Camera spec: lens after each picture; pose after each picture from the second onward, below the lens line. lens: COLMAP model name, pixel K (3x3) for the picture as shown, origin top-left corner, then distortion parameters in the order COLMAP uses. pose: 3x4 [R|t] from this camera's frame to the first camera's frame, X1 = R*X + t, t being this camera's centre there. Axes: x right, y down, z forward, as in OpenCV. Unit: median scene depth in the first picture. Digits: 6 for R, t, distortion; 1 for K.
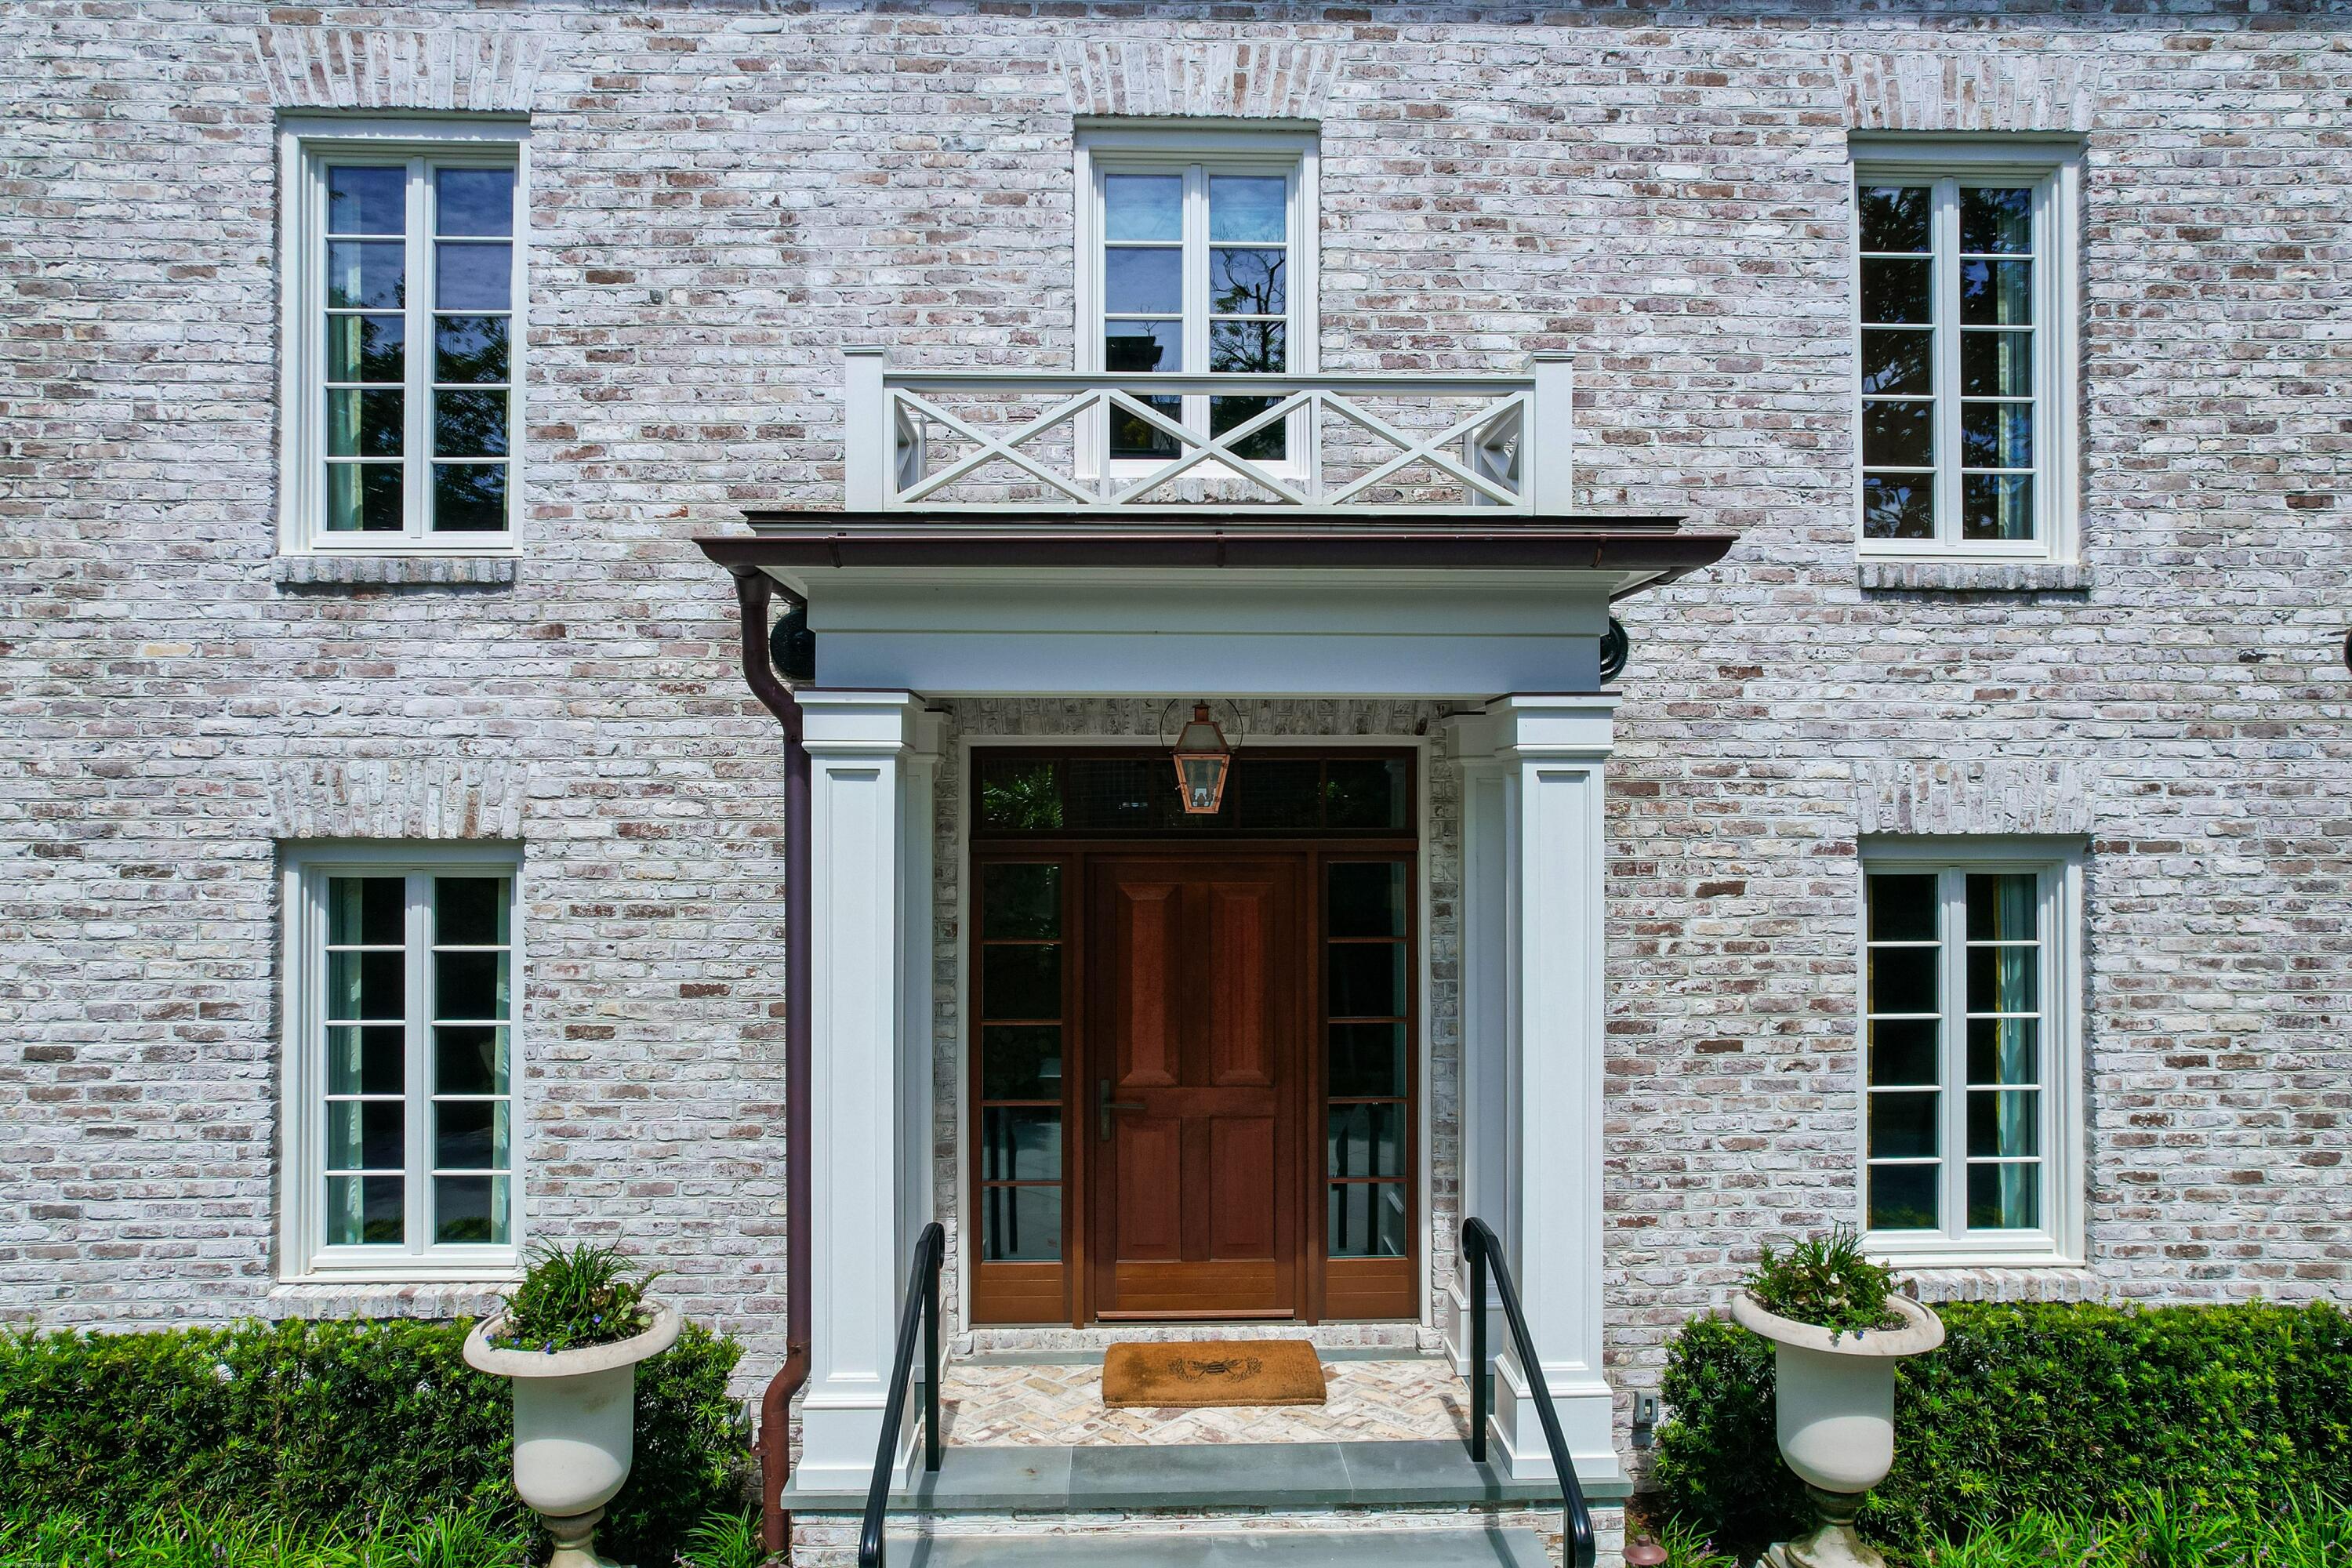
lens RADIAL K [[1907.0, 0, 1176.4], [0, 1907.0, 852.3], [0, 0, 1]] dist [0.075438, 0.001347]
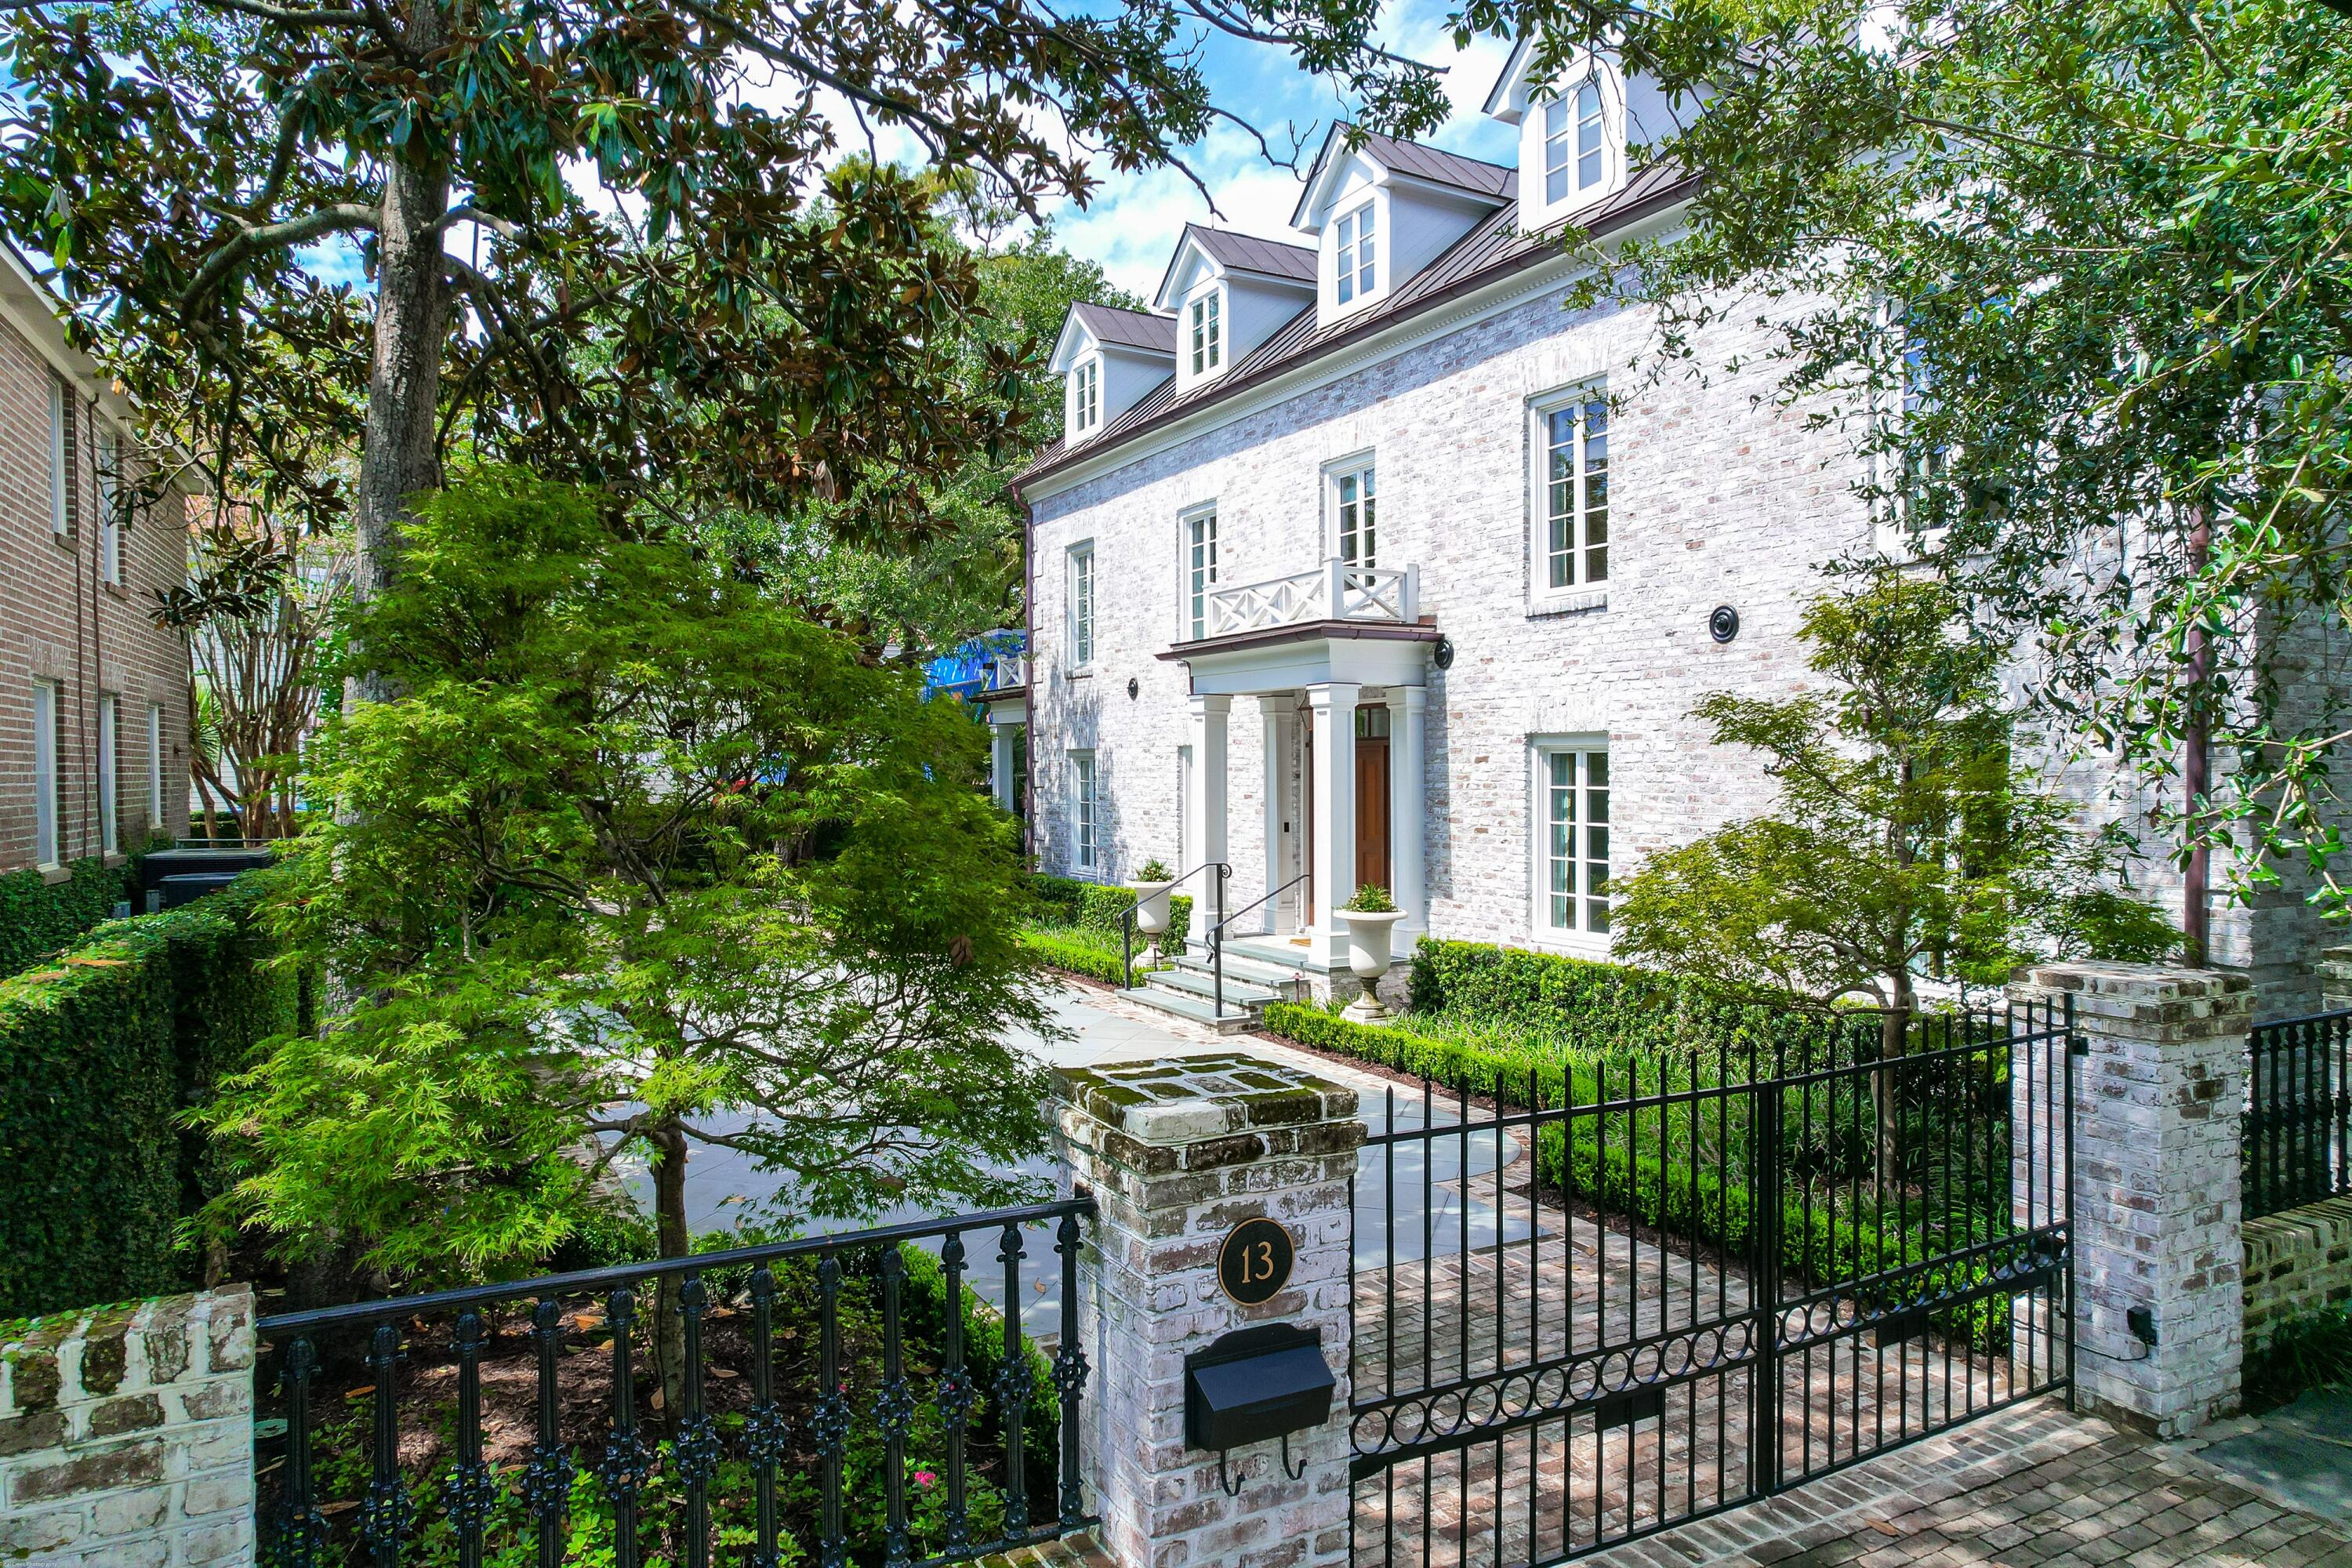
lens RADIAL K [[1424.6, 0, 1176.0], [0, 1424.6, 784.0], [0, 0, 1]] dist [-0.000238, -0.000047]
pose [[0.377419, 0.016105, -0.925903, 0.856465], [0.018445, 0.999520, 0.024904, 0.000187], [0.925859, -0.026478, 0.376940, 0.028348]]
